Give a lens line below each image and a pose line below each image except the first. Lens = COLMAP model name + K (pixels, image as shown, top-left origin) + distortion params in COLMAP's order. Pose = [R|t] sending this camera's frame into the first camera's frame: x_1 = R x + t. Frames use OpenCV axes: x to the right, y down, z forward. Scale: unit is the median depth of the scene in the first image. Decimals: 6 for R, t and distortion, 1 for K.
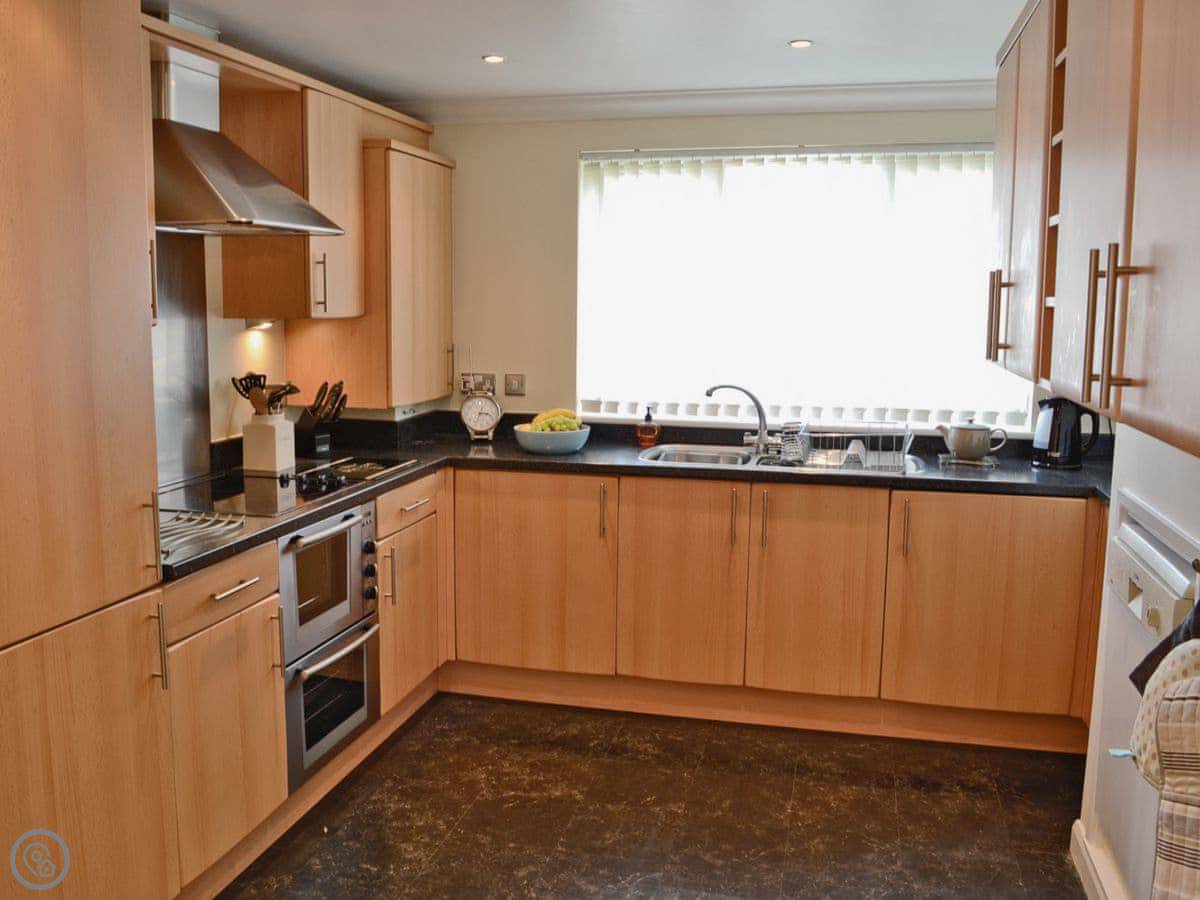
lens RADIAL K [[1143.2, 0, 580.4], [0, 1143.2, 449.7], [0, 0, 1]] dist [-0.072911, -0.009176]
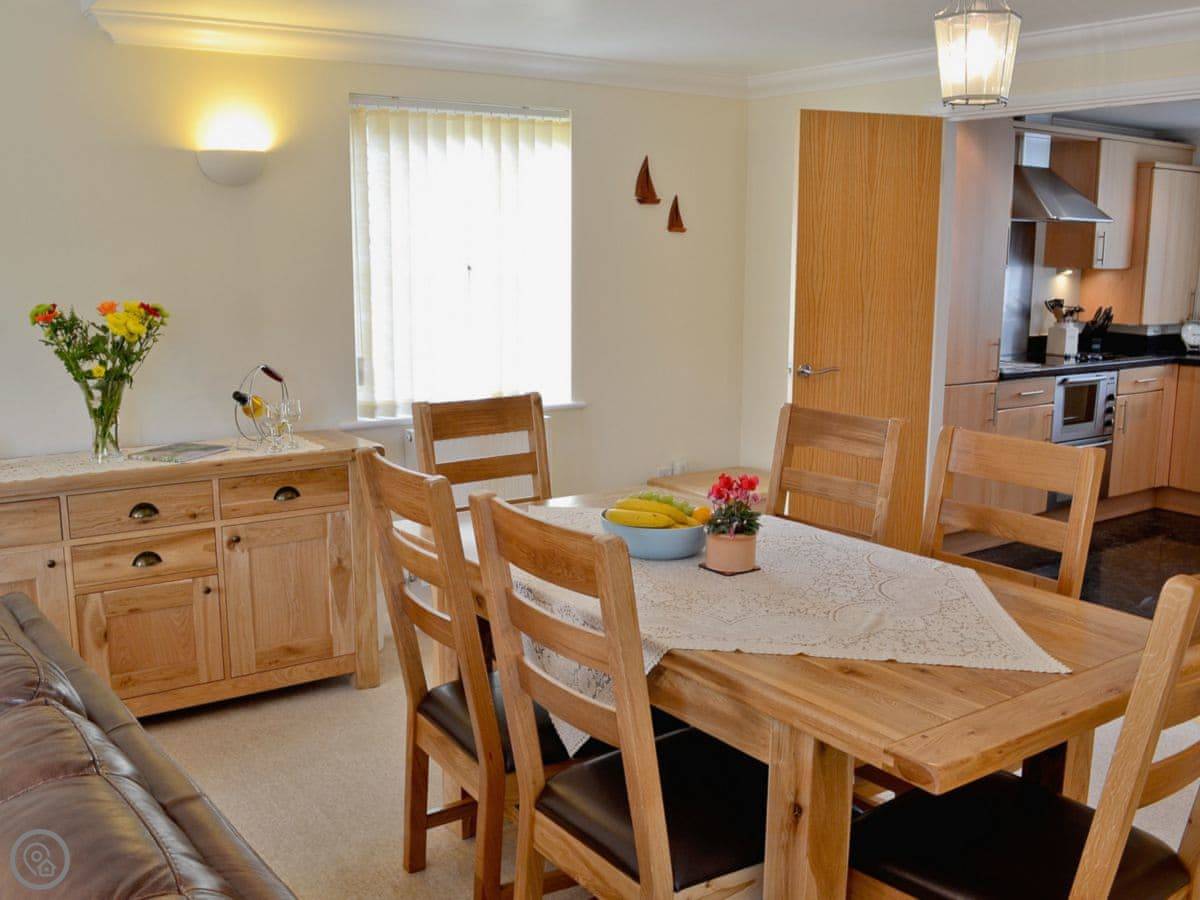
lens RADIAL K [[1143.2, 0, 580.4], [0, 1143.2, 449.7], [0, 0, 1]] dist [-0.072911, -0.009176]
pose [[0.759838, 0.113988, -0.640041, 0.300542], [-0.088374, 0.993480, 0.072019, 0.106758], [0.644077, 0.001840, 0.764958, -0.830625]]
